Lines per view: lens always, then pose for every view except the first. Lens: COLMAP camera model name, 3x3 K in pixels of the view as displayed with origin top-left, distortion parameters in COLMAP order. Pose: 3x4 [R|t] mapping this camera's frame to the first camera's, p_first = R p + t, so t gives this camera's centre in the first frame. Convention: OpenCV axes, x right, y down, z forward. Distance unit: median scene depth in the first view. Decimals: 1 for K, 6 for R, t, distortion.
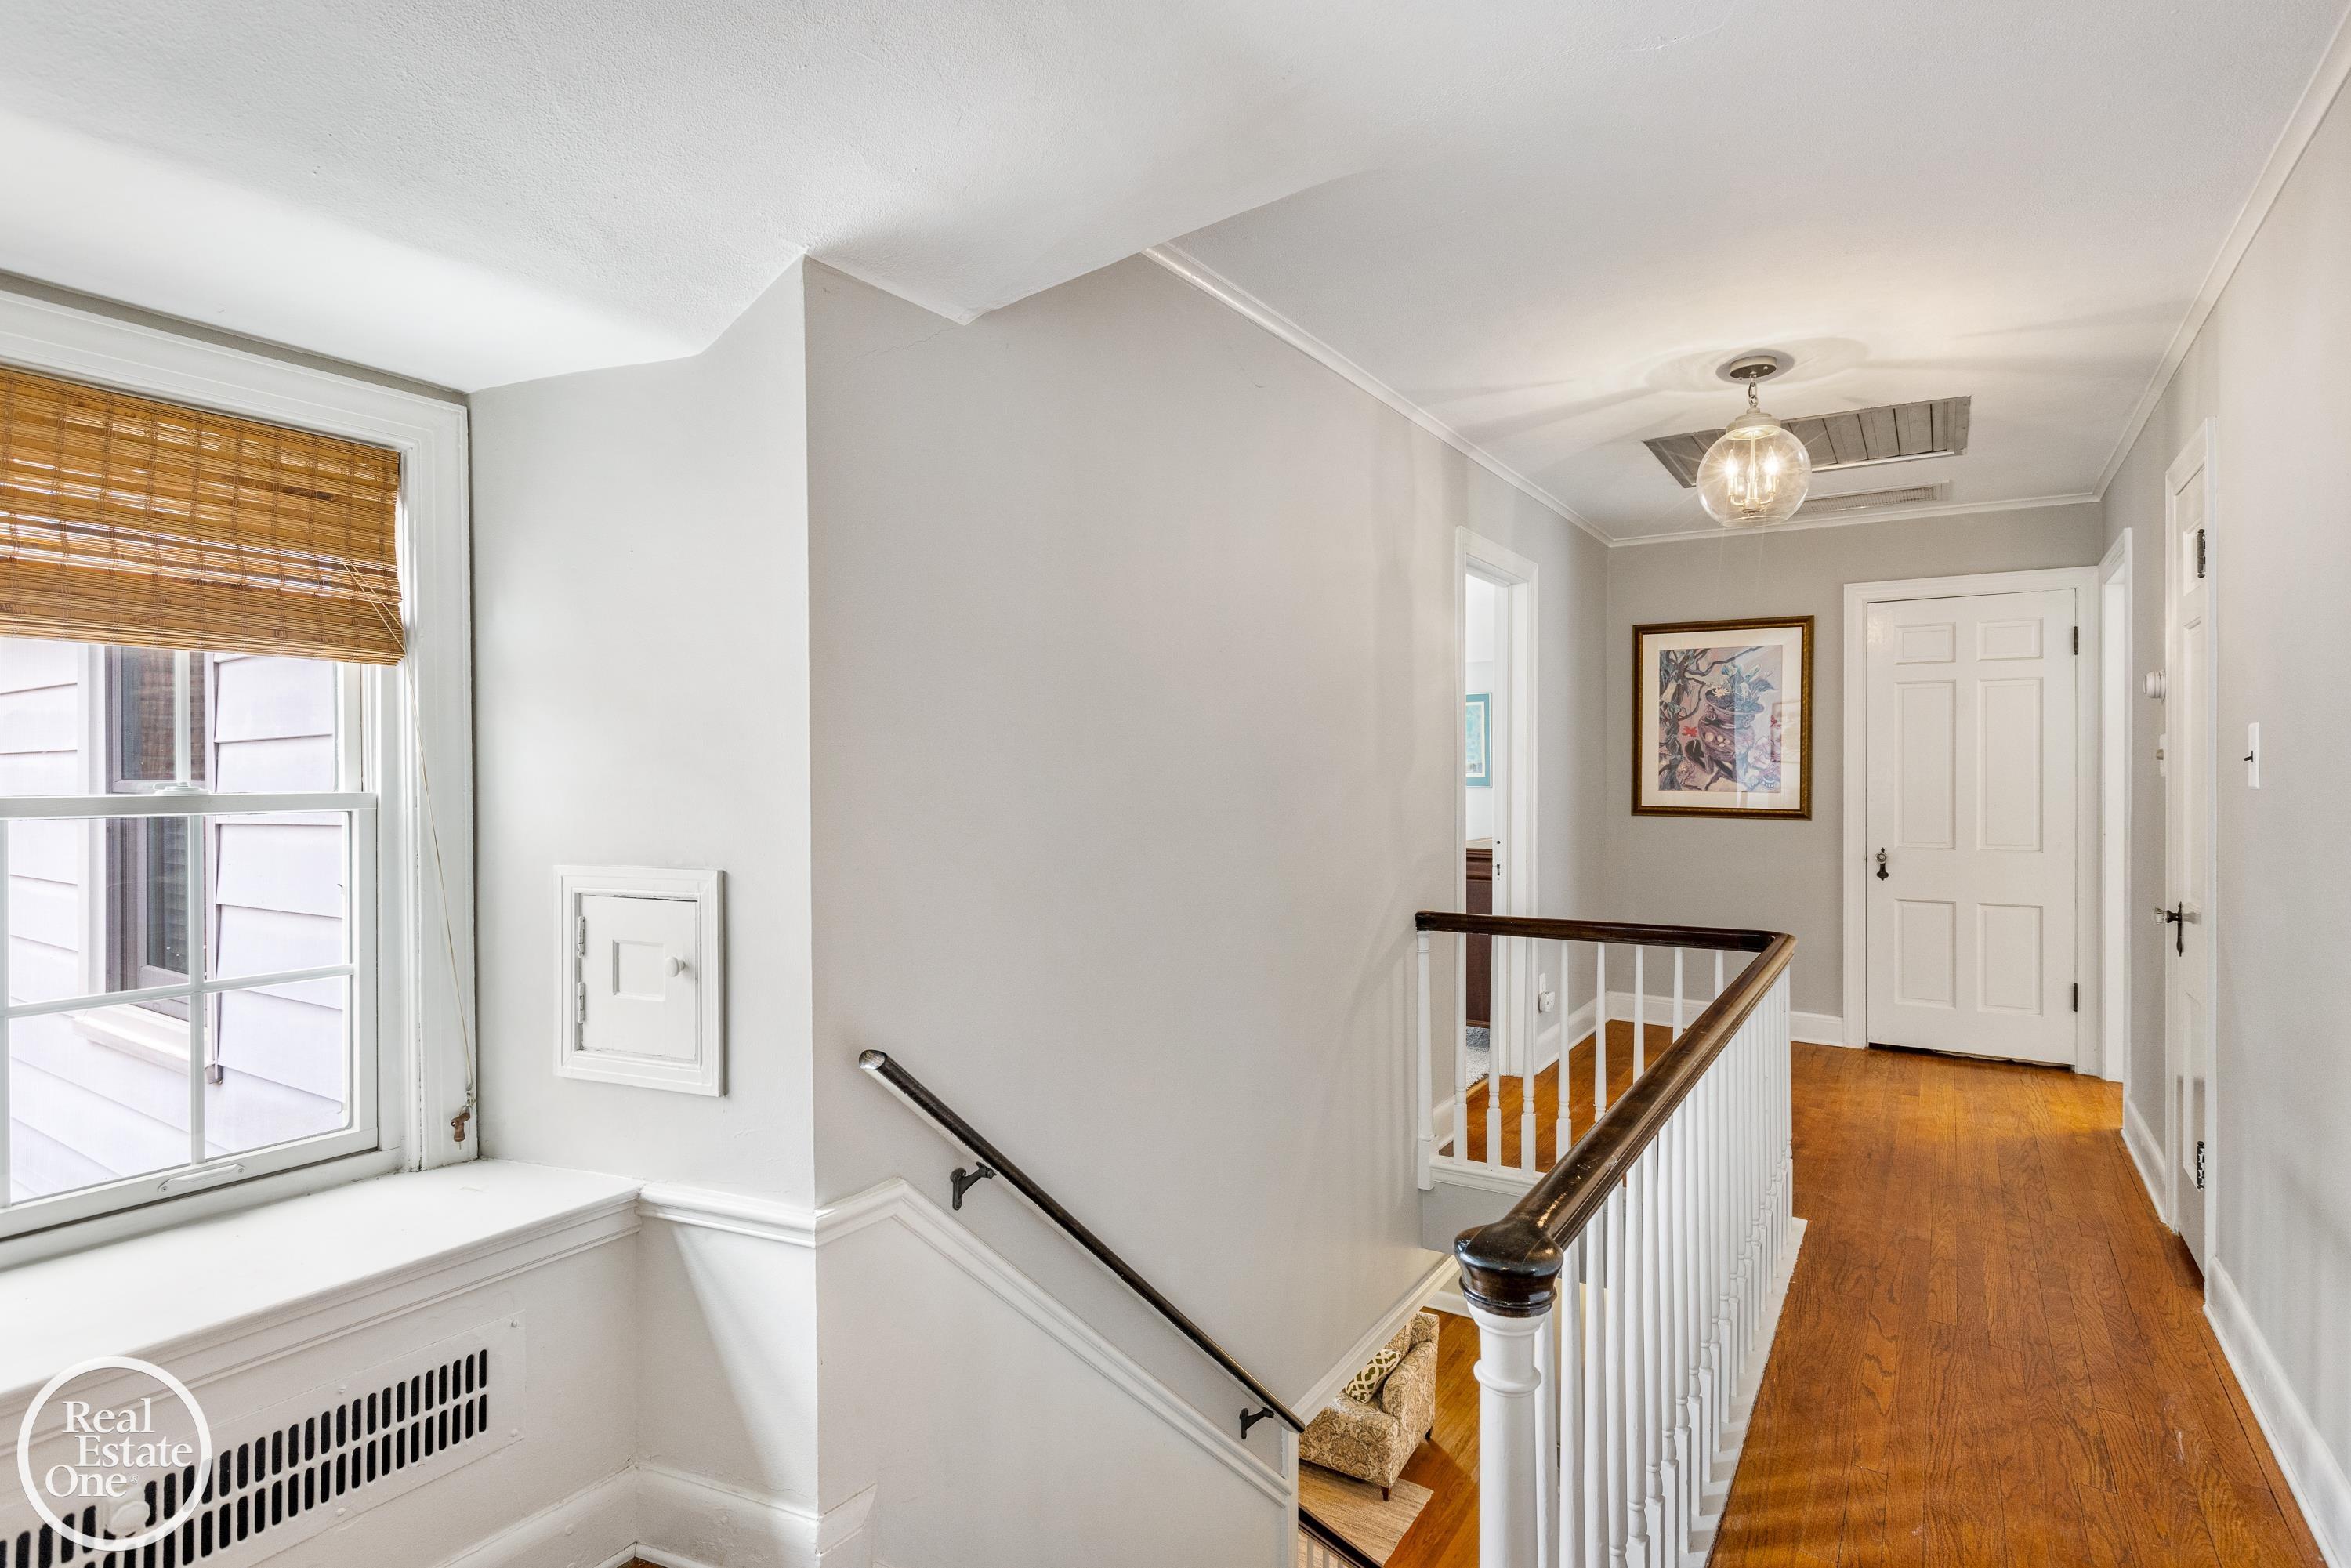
lens RADIAL K [[1181.5, 0, 1179.0], [0, 1181.5, 768.1], [0, 0, 1]] dist [-0.004599, 0.000088]
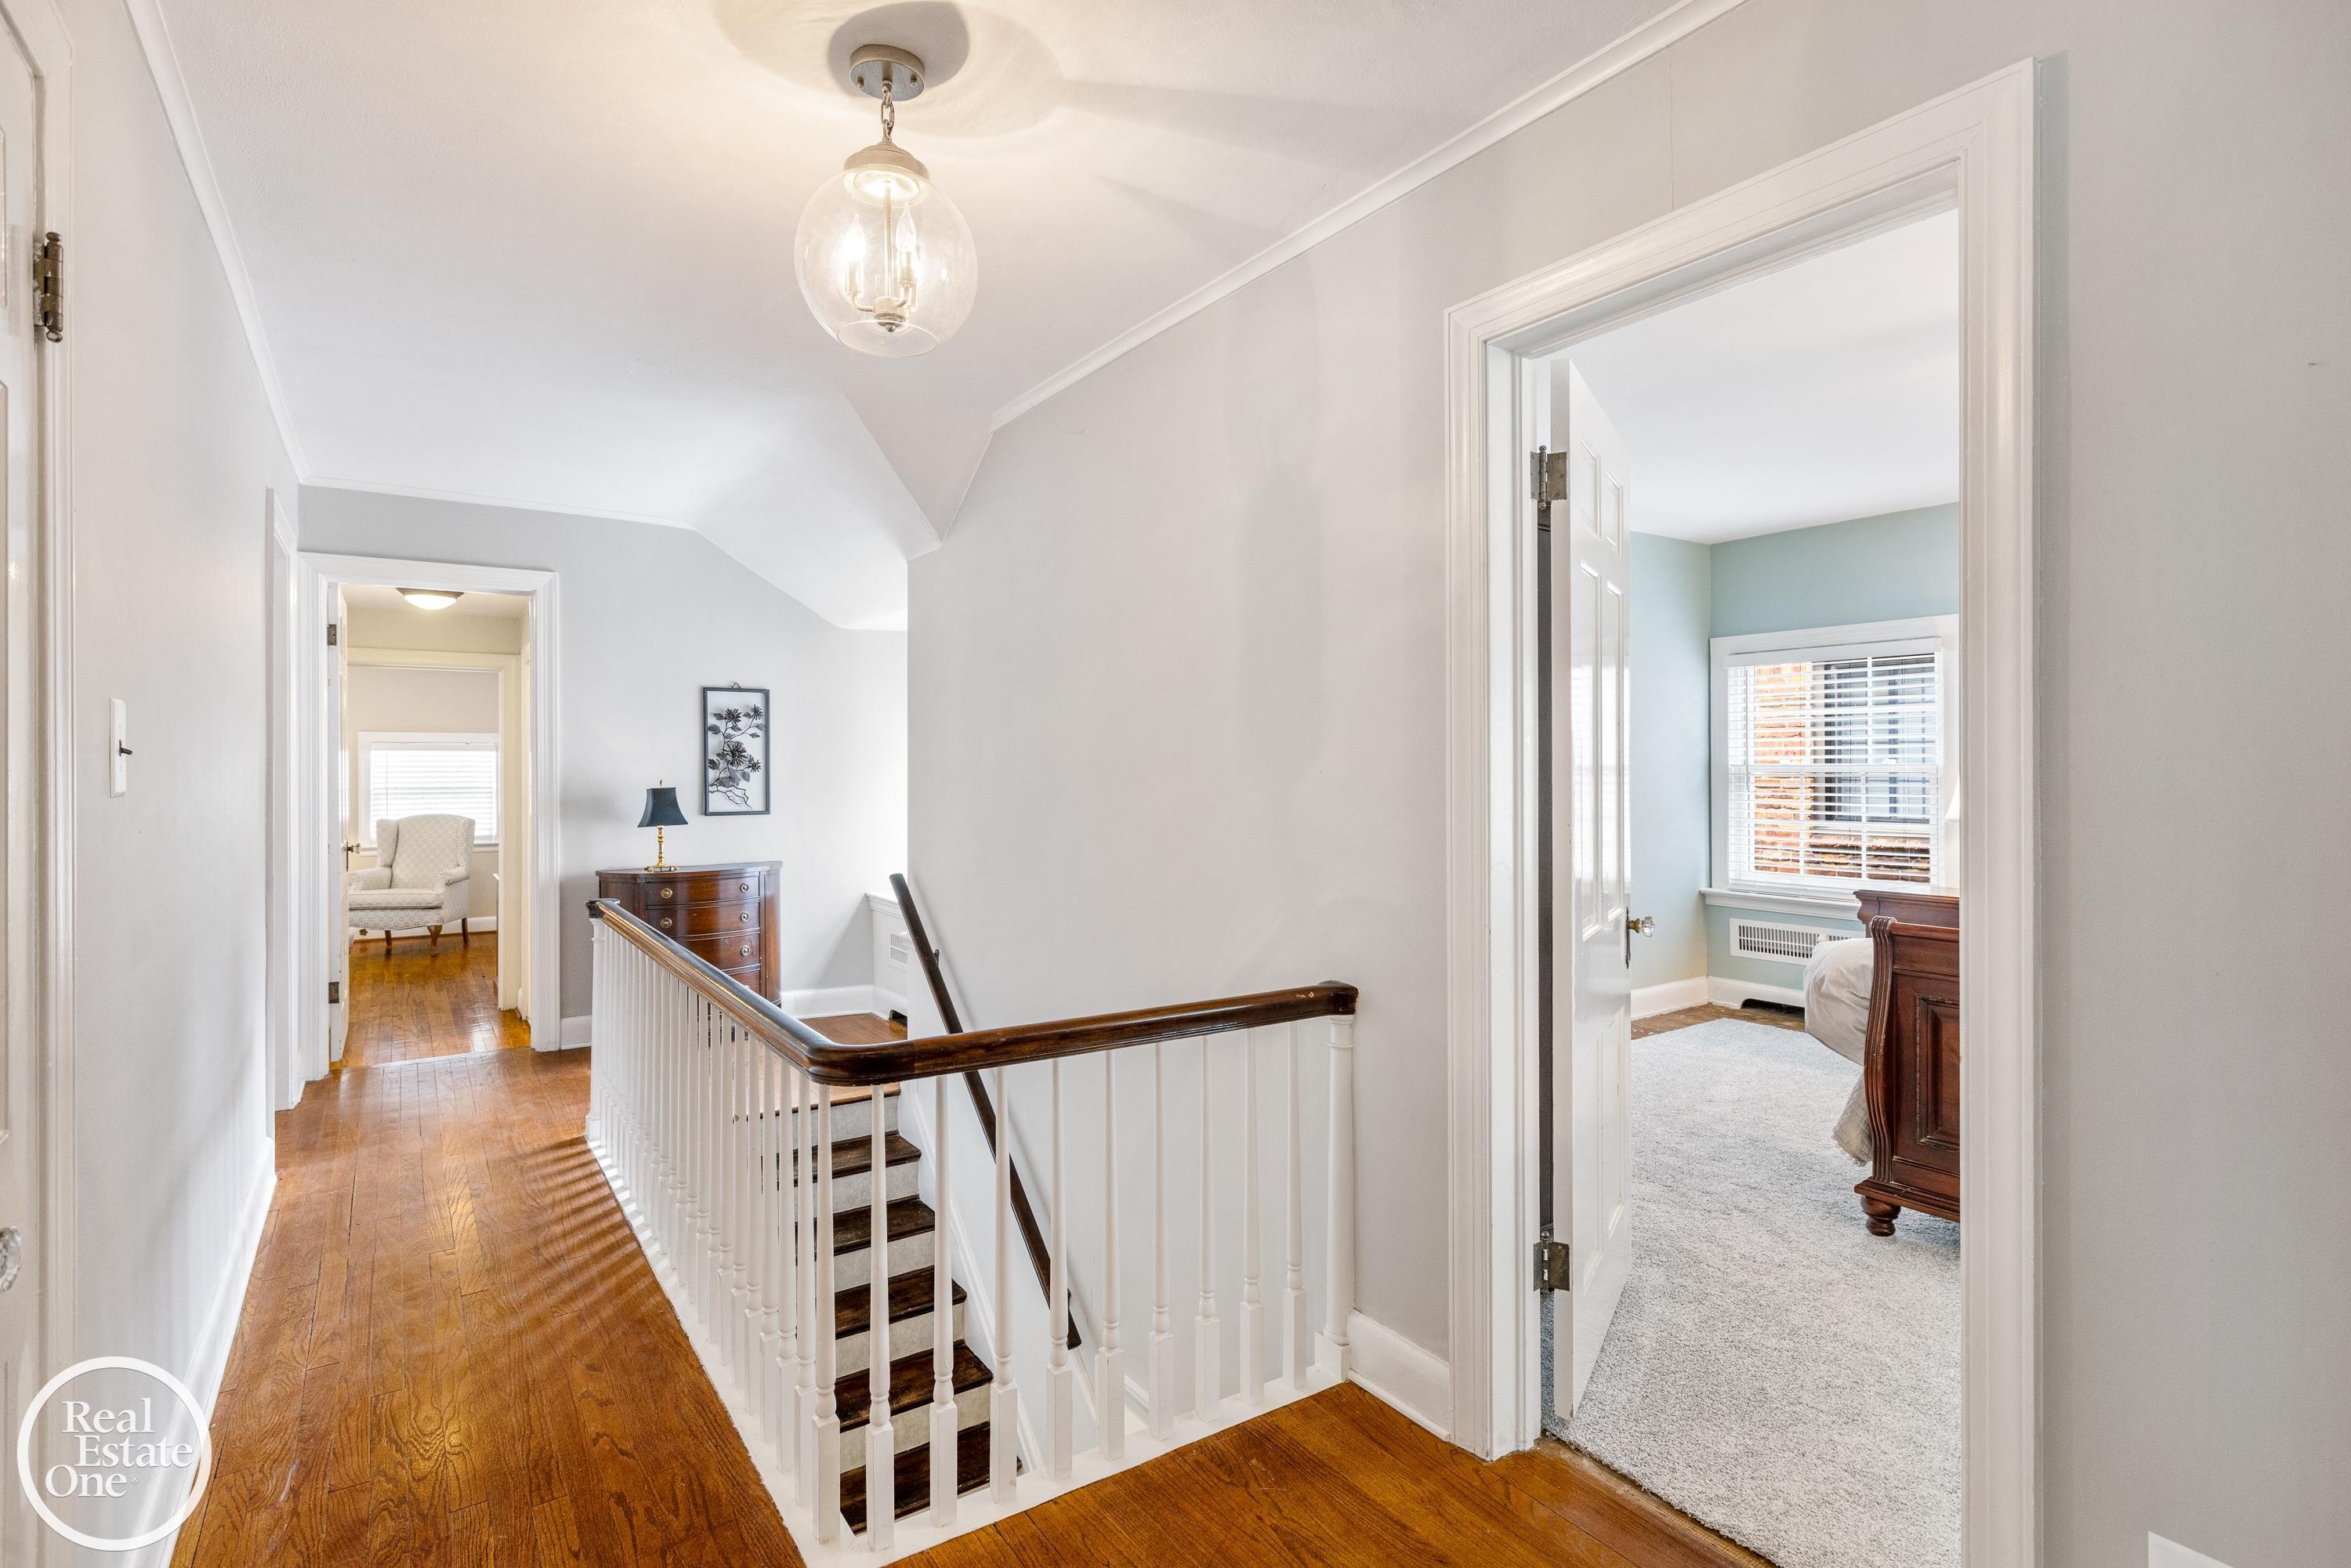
lens RADIAL K [[1135.8, 0, 1177.8], [0, 1135.8, 773.3], [0, 0, 1]] dist [-0.001619, -0.000480]
pose [[-0.381425, 0.009257, -0.924354, 1.209123], [-0.002961, 0.999932, 0.011236, -0.003077], [0.924395, 0.007023, -0.381371, 1.713969]]
